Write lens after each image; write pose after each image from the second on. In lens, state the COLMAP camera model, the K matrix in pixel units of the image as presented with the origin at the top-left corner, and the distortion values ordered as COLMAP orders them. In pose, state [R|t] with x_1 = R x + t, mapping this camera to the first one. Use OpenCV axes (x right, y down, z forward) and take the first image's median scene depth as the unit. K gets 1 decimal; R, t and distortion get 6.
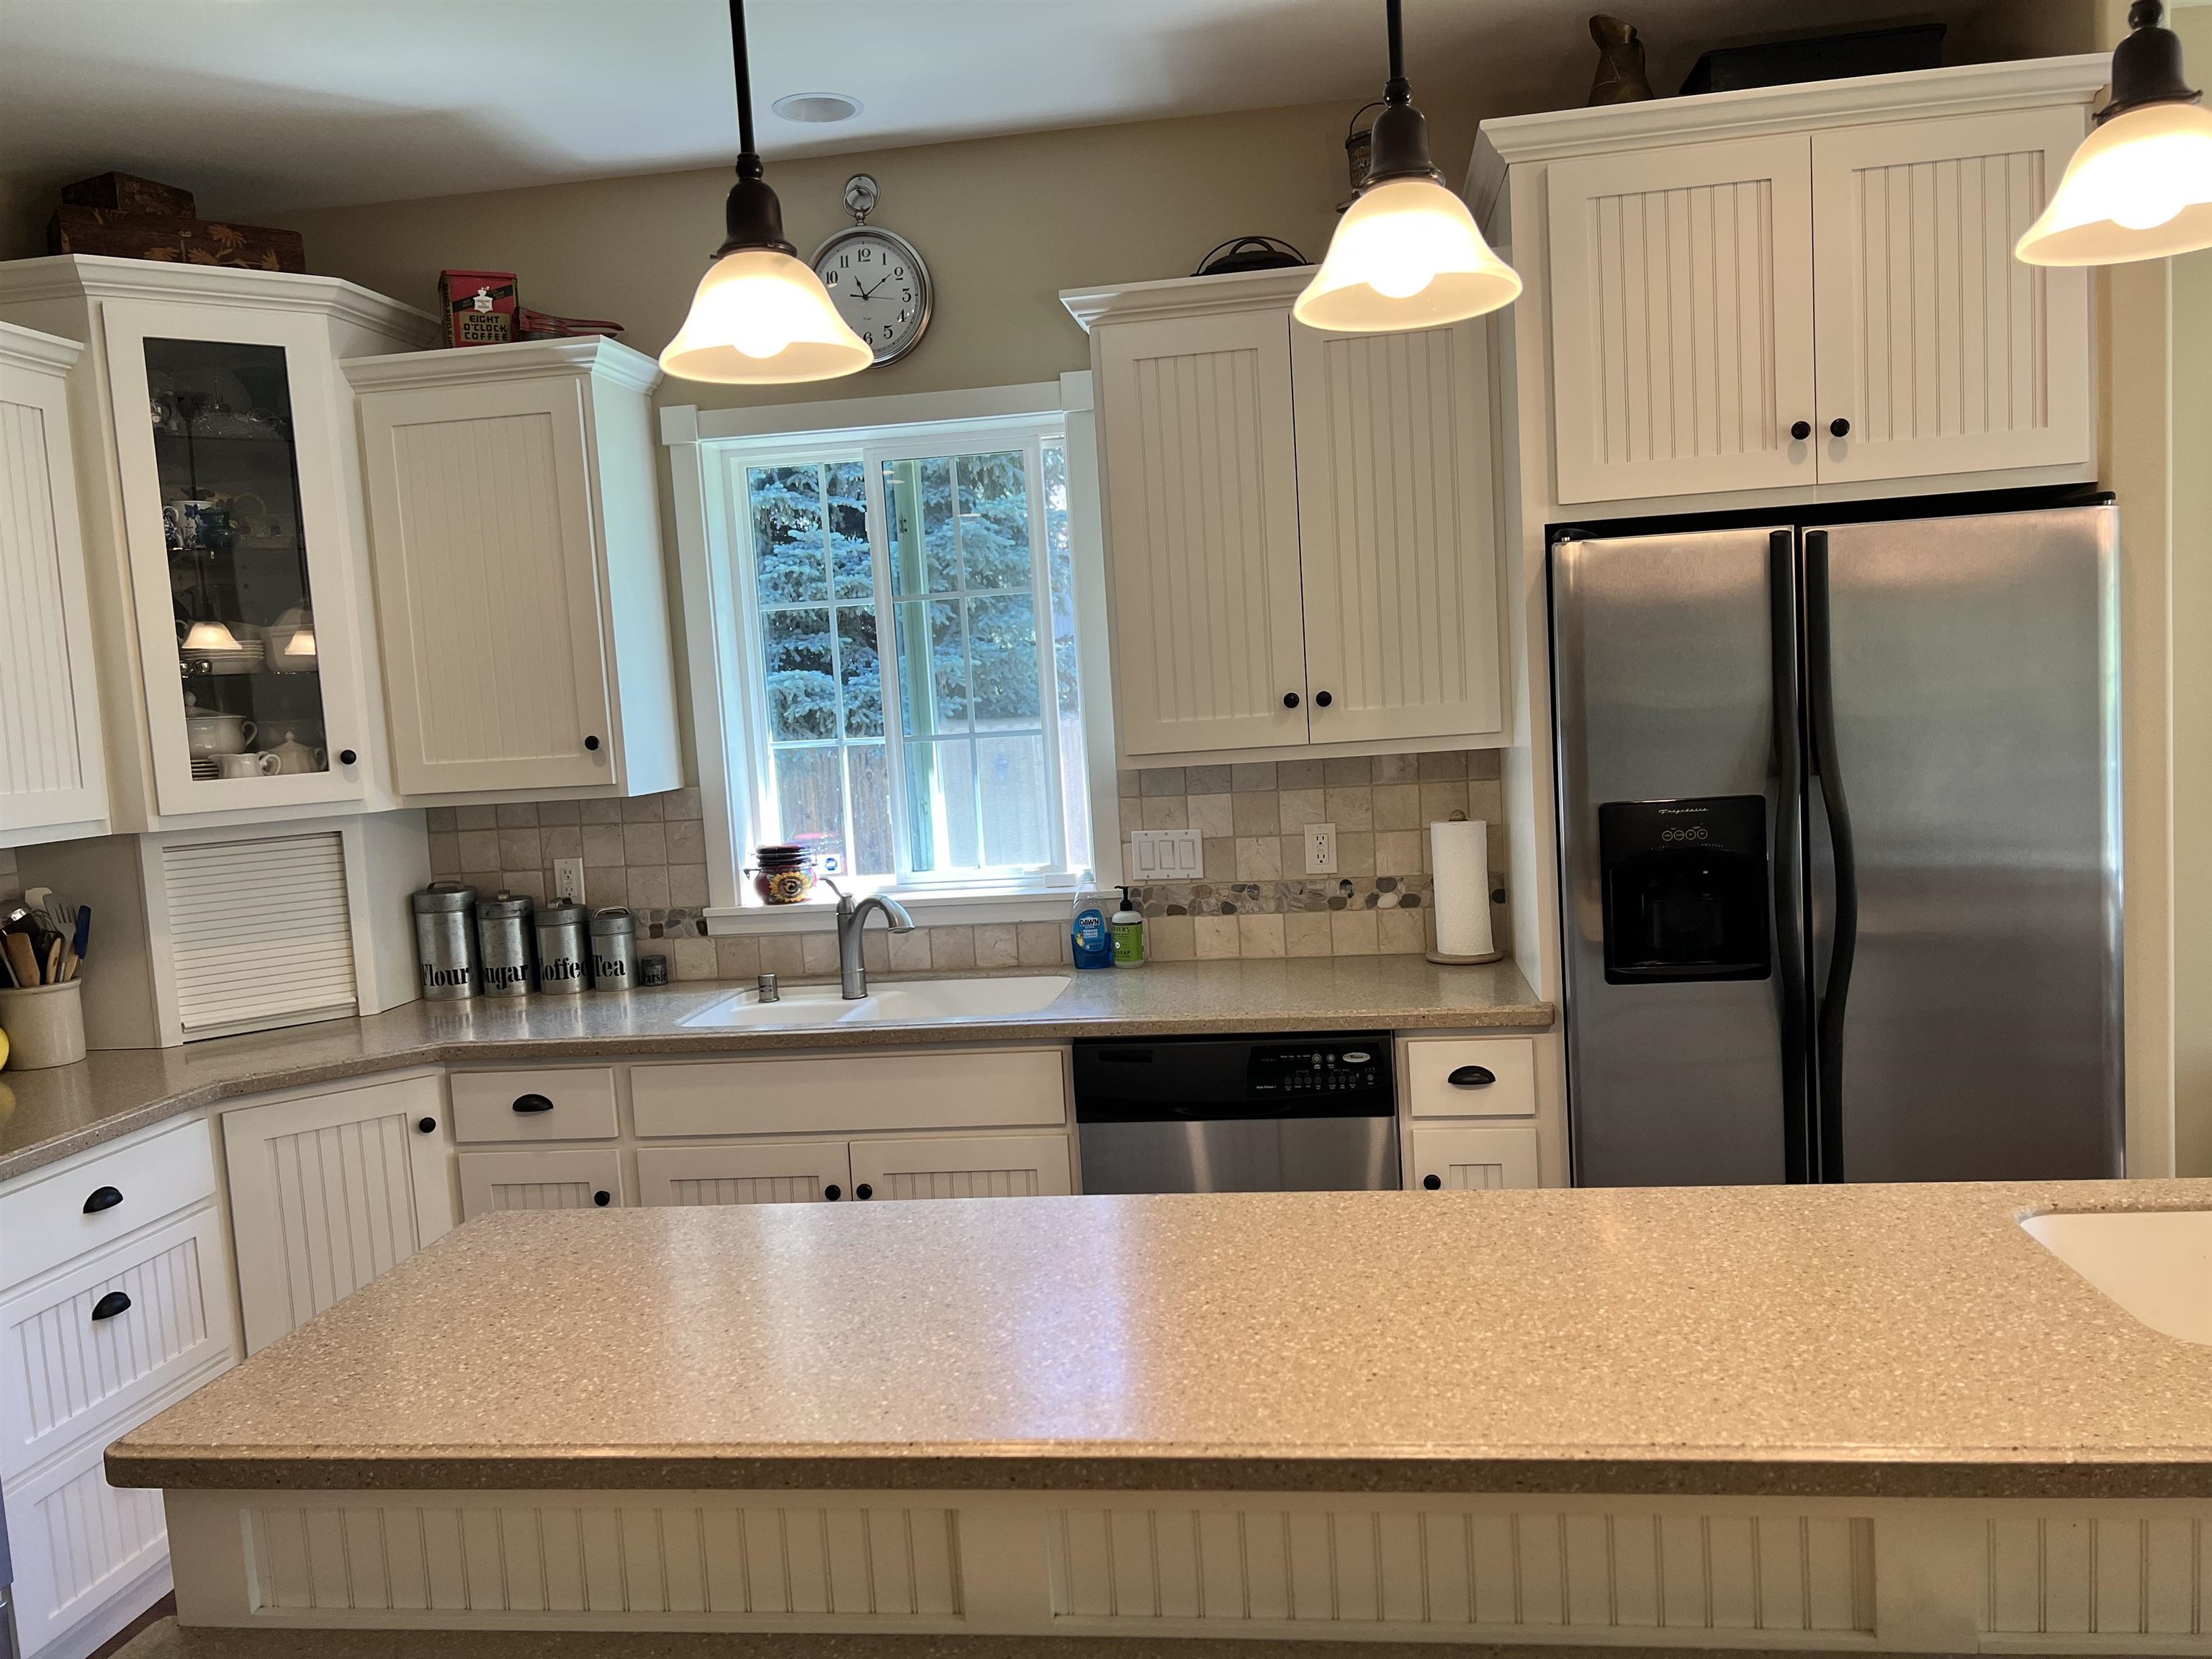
lens RADIAL K [[1655.5, 0, 1099.2], [0, 1655.5, 836.0], [0, 0, 1]] dist [0.083760, -0.091627]
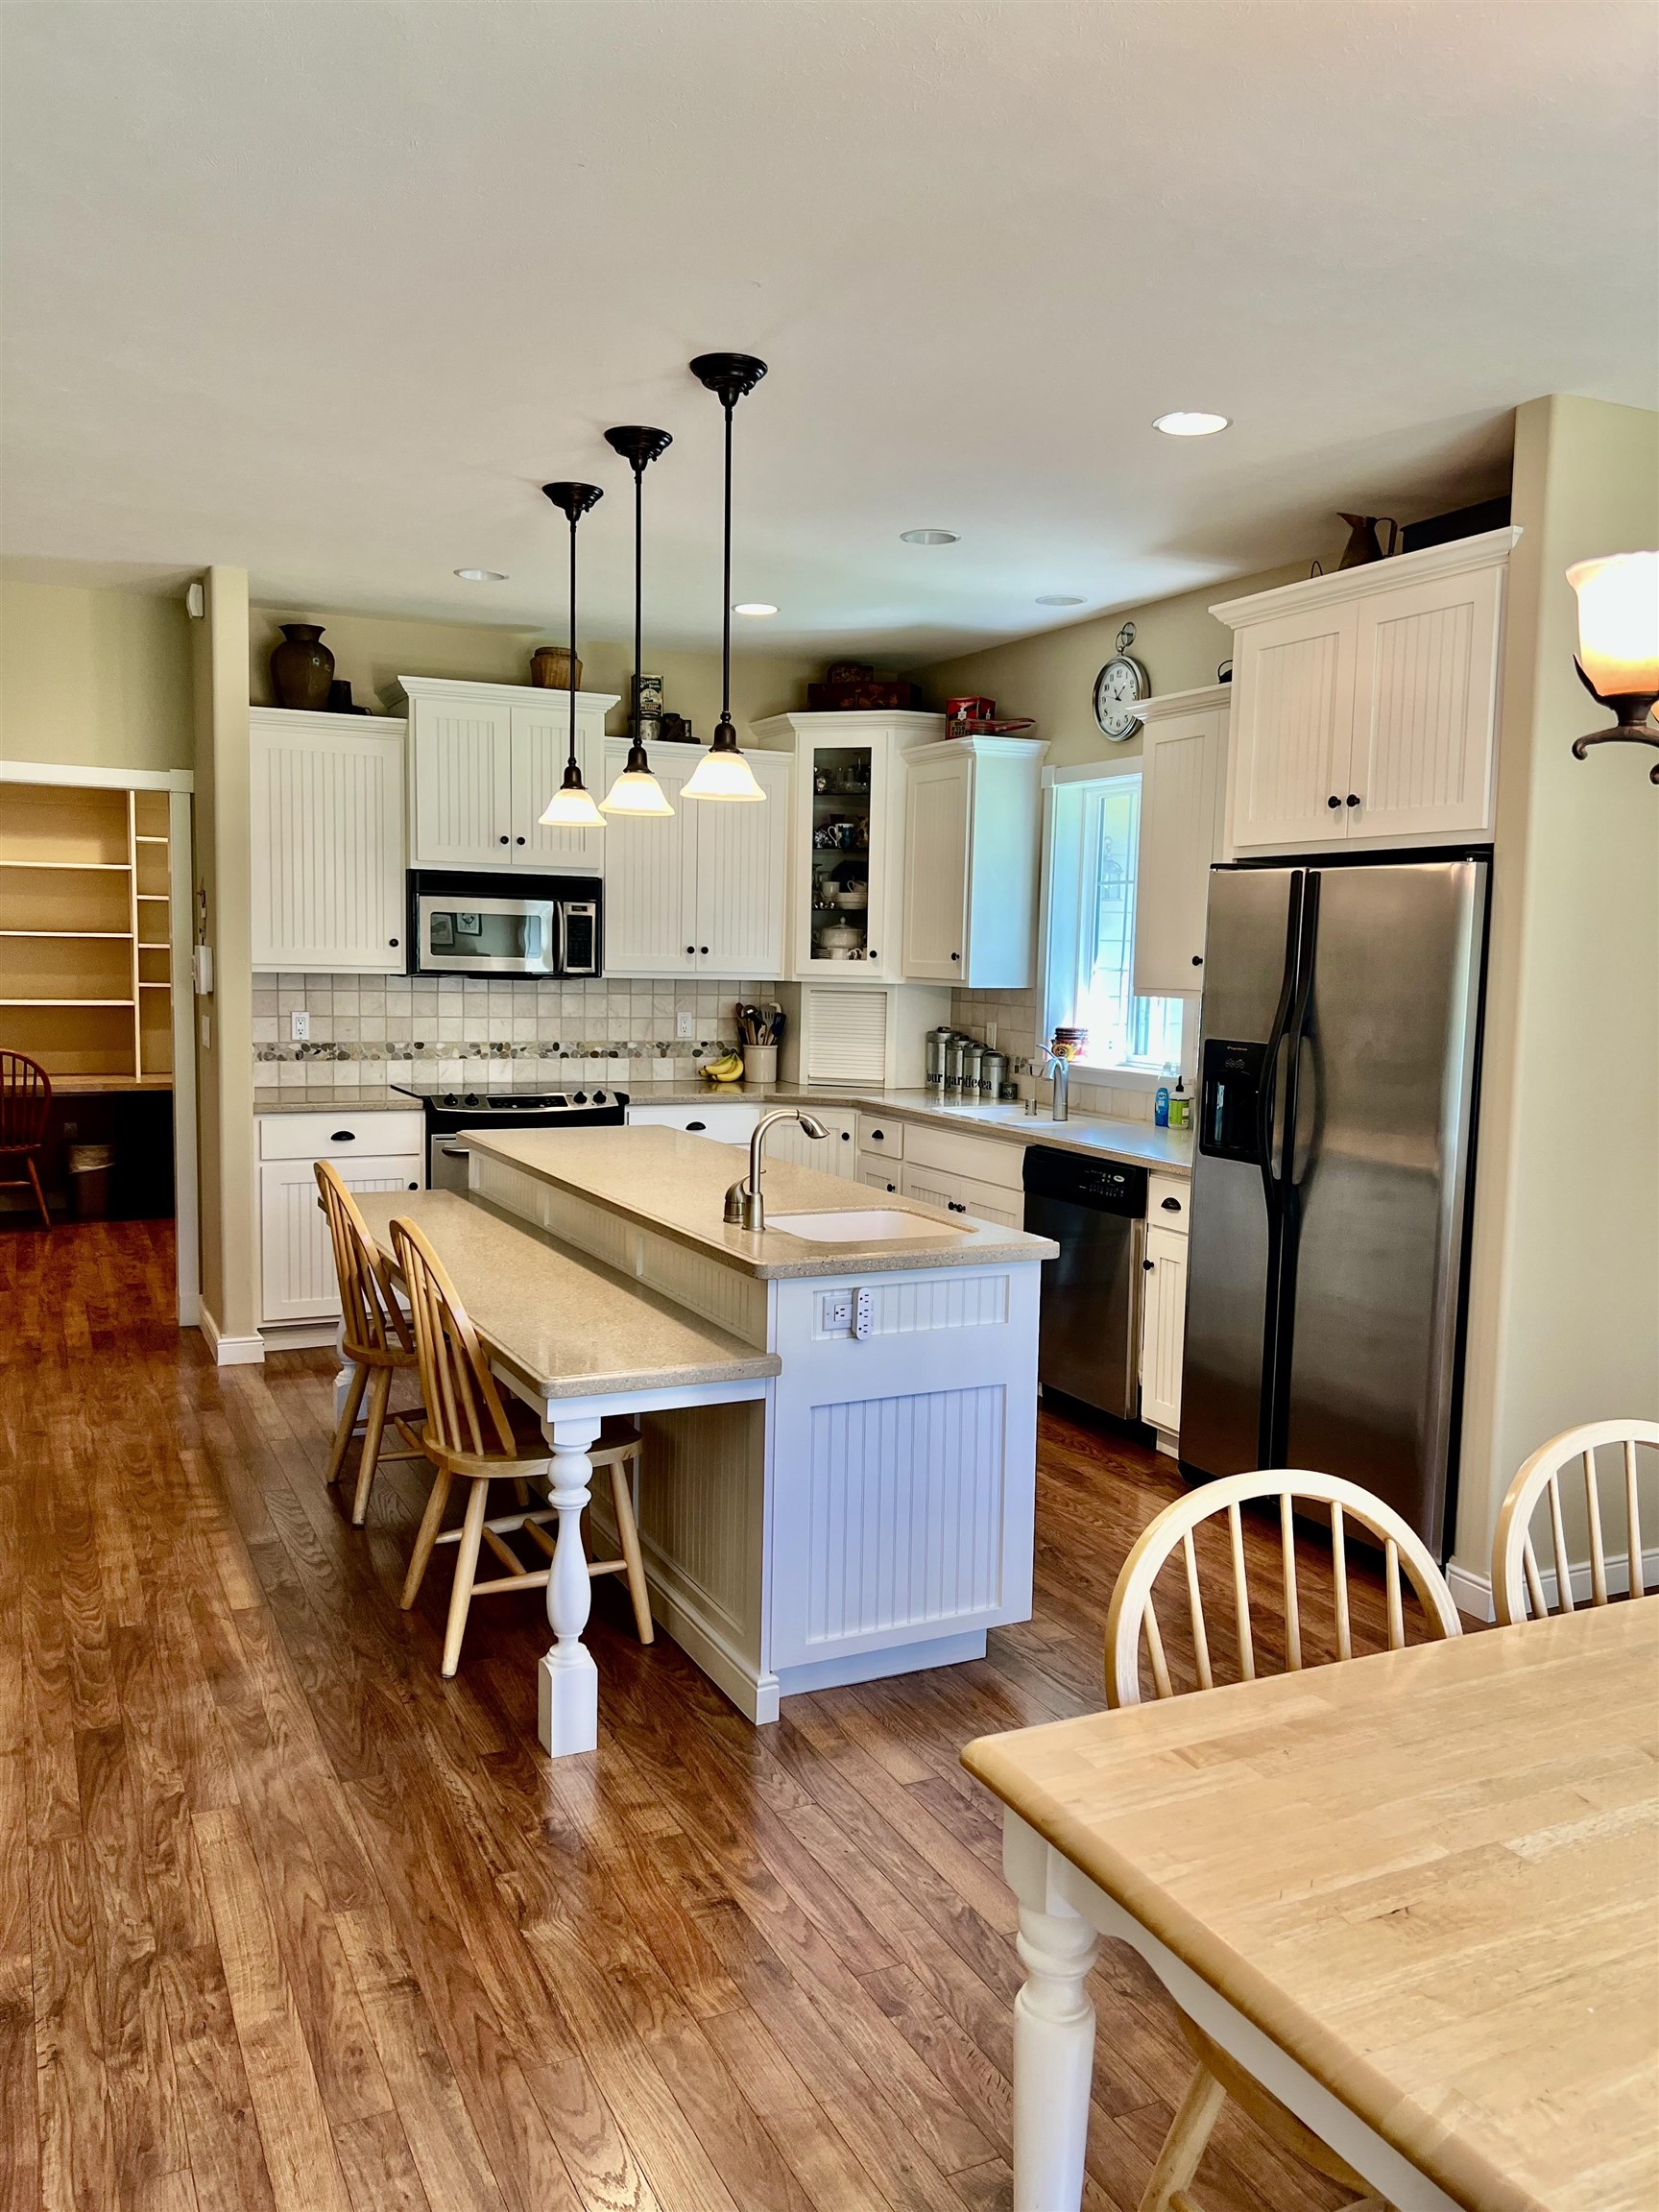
lens RADIAL K [[1655.5, 0, 810.5], [0, 1655.5, 1101.1], [0, 0, 1]] dist [0.083760, -0.091627]
pose [[0.551834, 0.149576, -0.820430, 1.135397], [-0.127262, 0.987366, 0.094413, -0.049987], [0.824186, 0.052309, 0.563898, -0.156625]]
